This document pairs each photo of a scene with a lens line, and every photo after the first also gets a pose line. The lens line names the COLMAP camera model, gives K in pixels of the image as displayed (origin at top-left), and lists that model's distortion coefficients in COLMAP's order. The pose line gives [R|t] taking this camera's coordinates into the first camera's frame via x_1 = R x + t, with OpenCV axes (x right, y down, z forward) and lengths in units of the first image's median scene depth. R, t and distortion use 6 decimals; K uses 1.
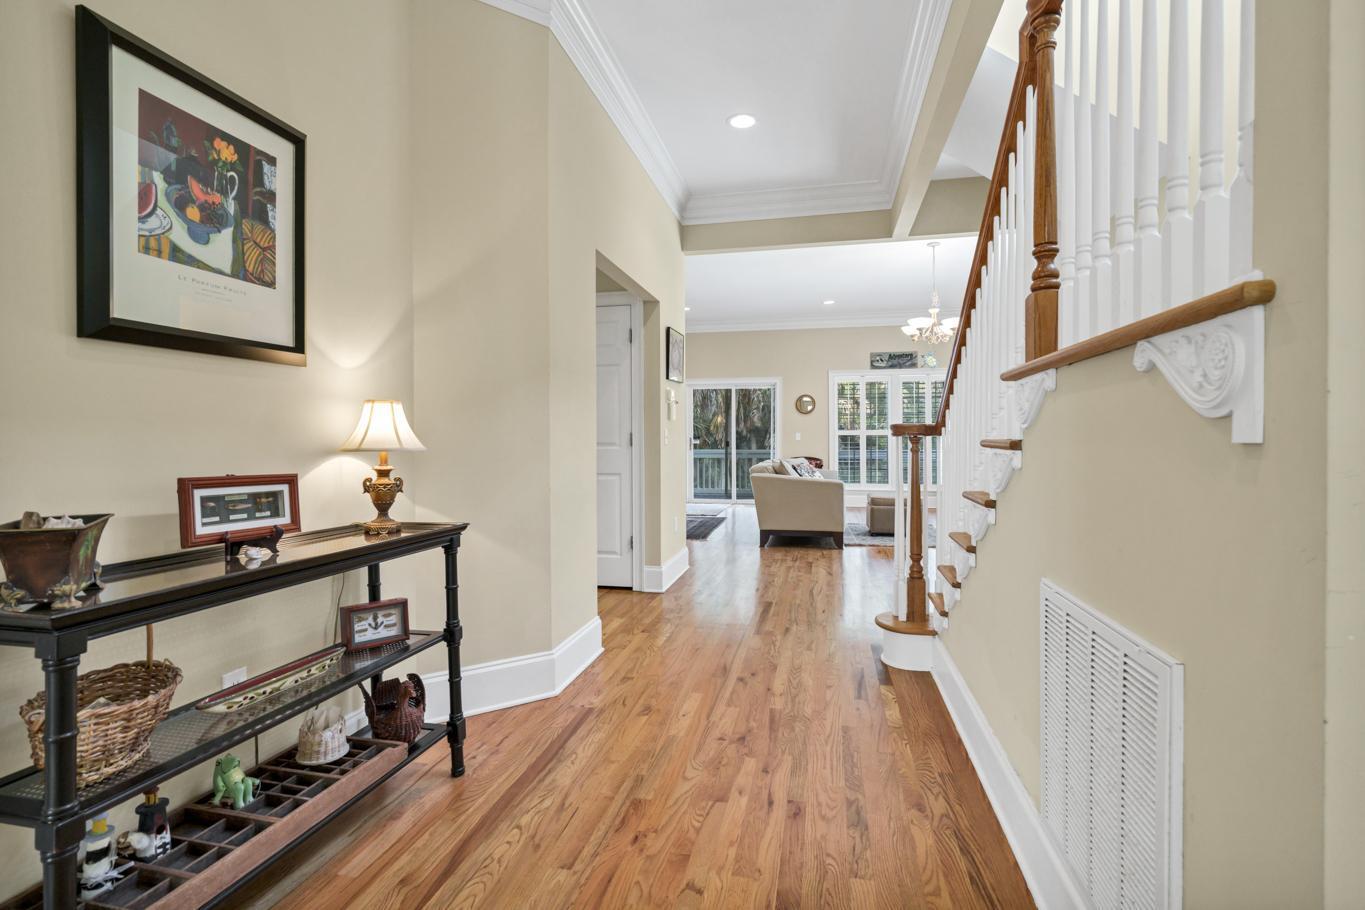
lens RADIAL K [[642.0, 0, 712.5], [0, 642.0, 455.5], [0, 0, 1]] dist [-0.004701, 0.000369]
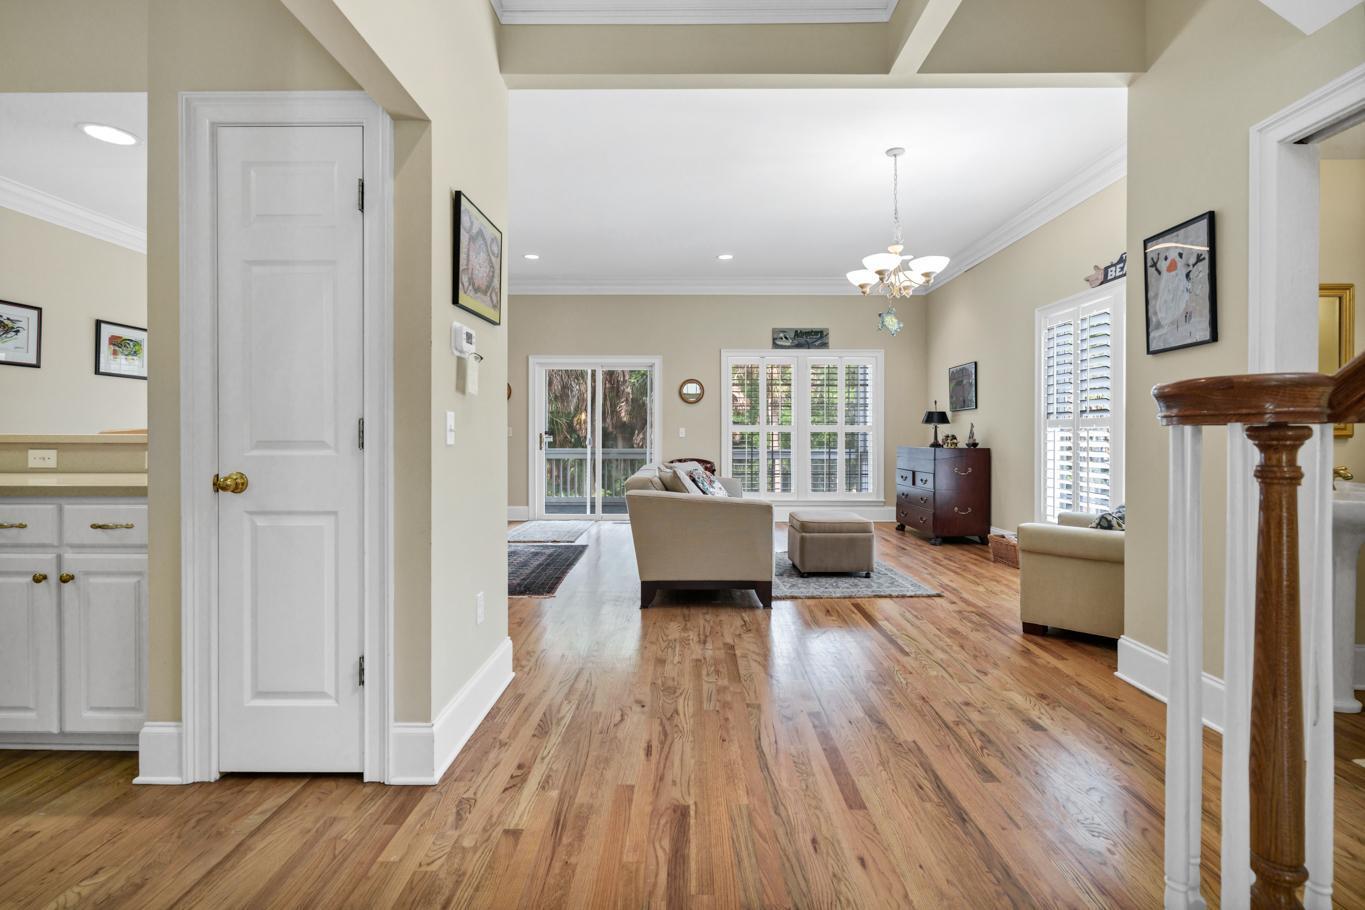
lens RADIAL K [[642.0, 0, 685.9], [0, 642.0, 436.0], [0, 0, 1]] dist [-0.004701, 0.000369]
pose [[0.986055, 0.005144, 0.166339, 0.009612], [-0.000897, 0.999672, -0.025597, -0.006829], [-0.166416, 0.025091, 0.985736, 0.289957]]
